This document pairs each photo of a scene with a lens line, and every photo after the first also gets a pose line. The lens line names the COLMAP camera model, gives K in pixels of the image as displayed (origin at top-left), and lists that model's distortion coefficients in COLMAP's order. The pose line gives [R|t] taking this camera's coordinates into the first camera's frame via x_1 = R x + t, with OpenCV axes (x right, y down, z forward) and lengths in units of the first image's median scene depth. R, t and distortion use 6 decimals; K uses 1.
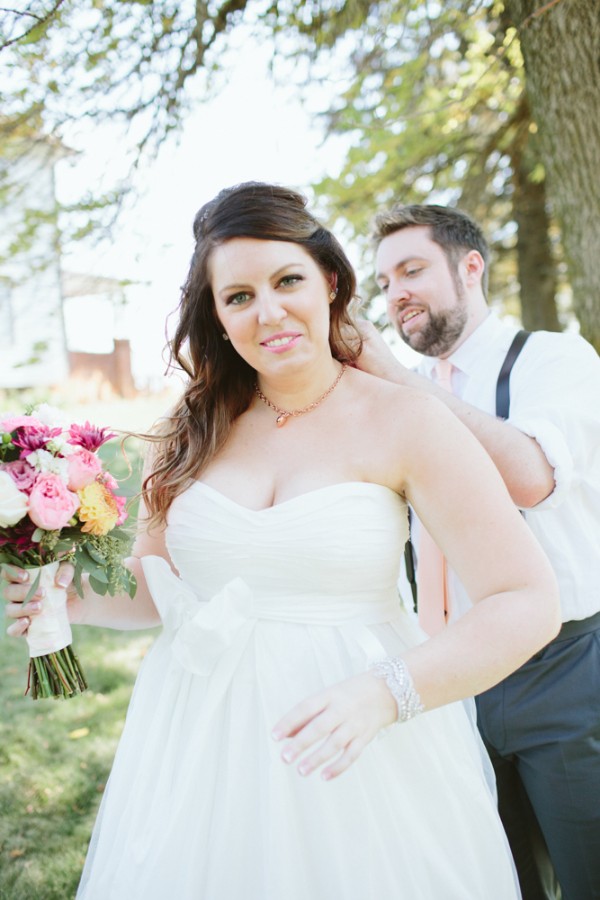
lens RADIAL K [[899.5, 0, 300.2], [0, 899.5, 478.2], [0, 0, 1]] dist [-0.204284, 0.297911]
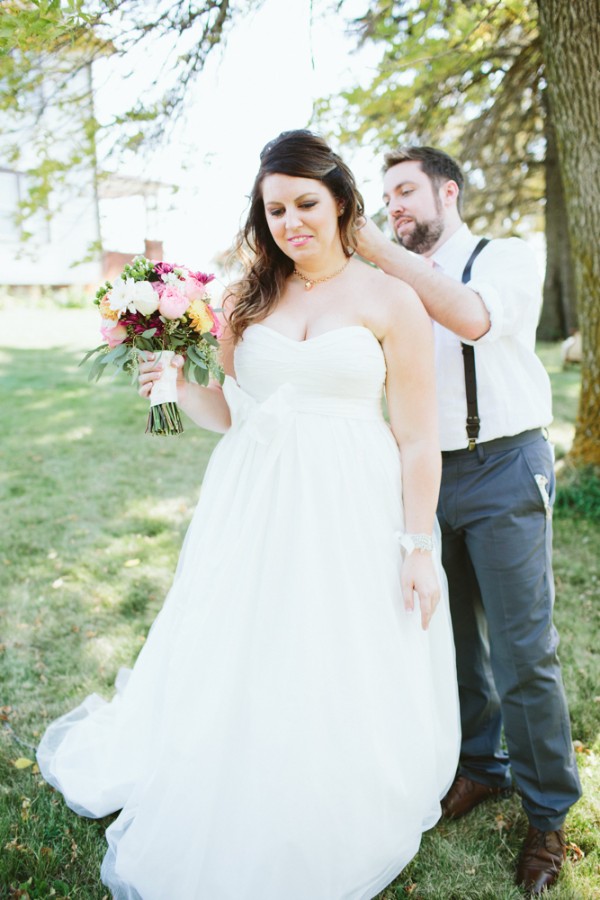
lens RADIAL K [[899.5, 0, 300.2], [0, 899.5, 478.2], [0, 0, 1]] dist [-0.204284, 0.297911]
pose [[0.999002, 0.040524, -0.018794, -0.000248], [-0.038433, 0.994172, 0.100720, 0.041028], [0.022766, -0.099898, 0.994737, -0.214580]]
